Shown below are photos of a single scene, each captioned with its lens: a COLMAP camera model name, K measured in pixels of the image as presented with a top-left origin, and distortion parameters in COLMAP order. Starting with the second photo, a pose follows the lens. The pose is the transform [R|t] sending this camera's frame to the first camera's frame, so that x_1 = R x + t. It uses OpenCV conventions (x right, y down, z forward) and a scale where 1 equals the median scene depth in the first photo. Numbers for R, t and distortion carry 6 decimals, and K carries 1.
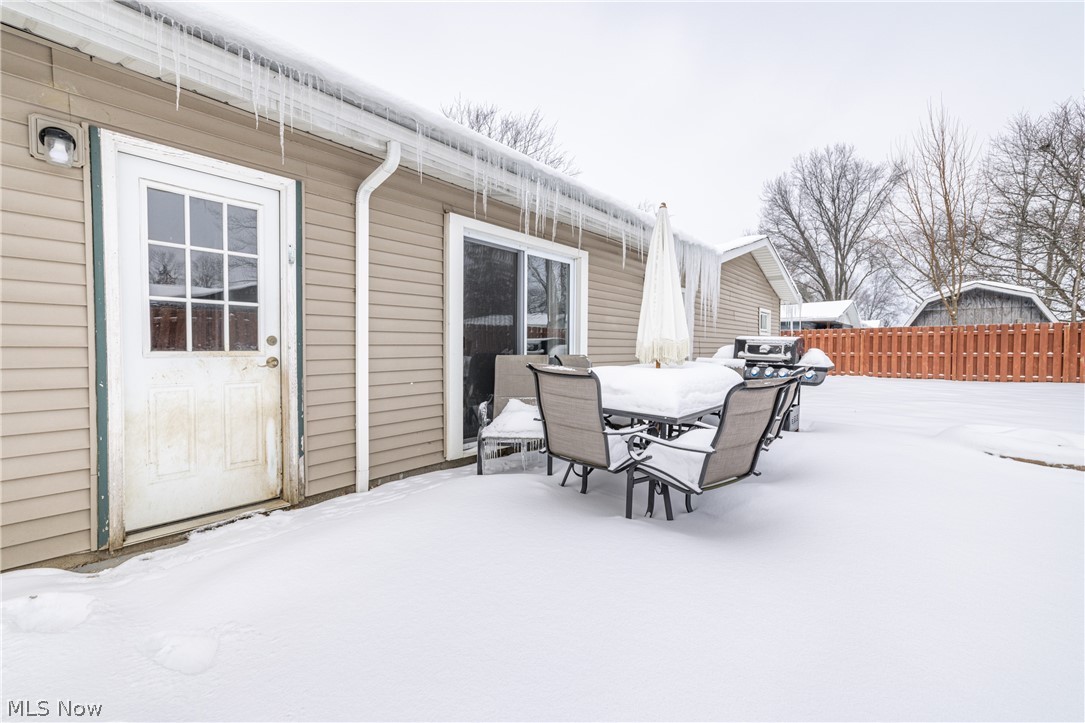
lens RADIAL K [[454.9, 0, 542.5], [0, 454.9, 361.5], [0, 0, 1]] dist [0.001344, -0.000001]
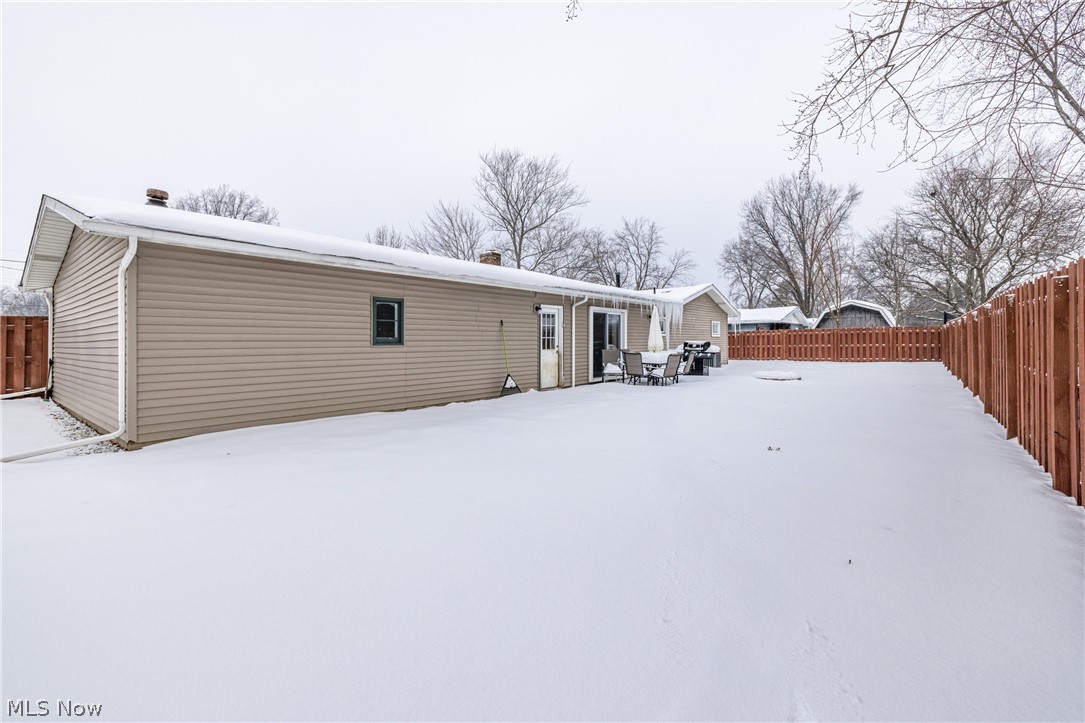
lens RADIAL K [[458.8, 0, 540.8], [0, 458.8, 343.4], [0, 0, 1]] dist [0.016008, 0.000167]
pose [[0.999912, -0.011923, 0.005861, -0.190521], [0.012079, 0.999554, -0.027310, 0.008723], [-0.005533, 0.027379, 0.999610, -0.751833]]
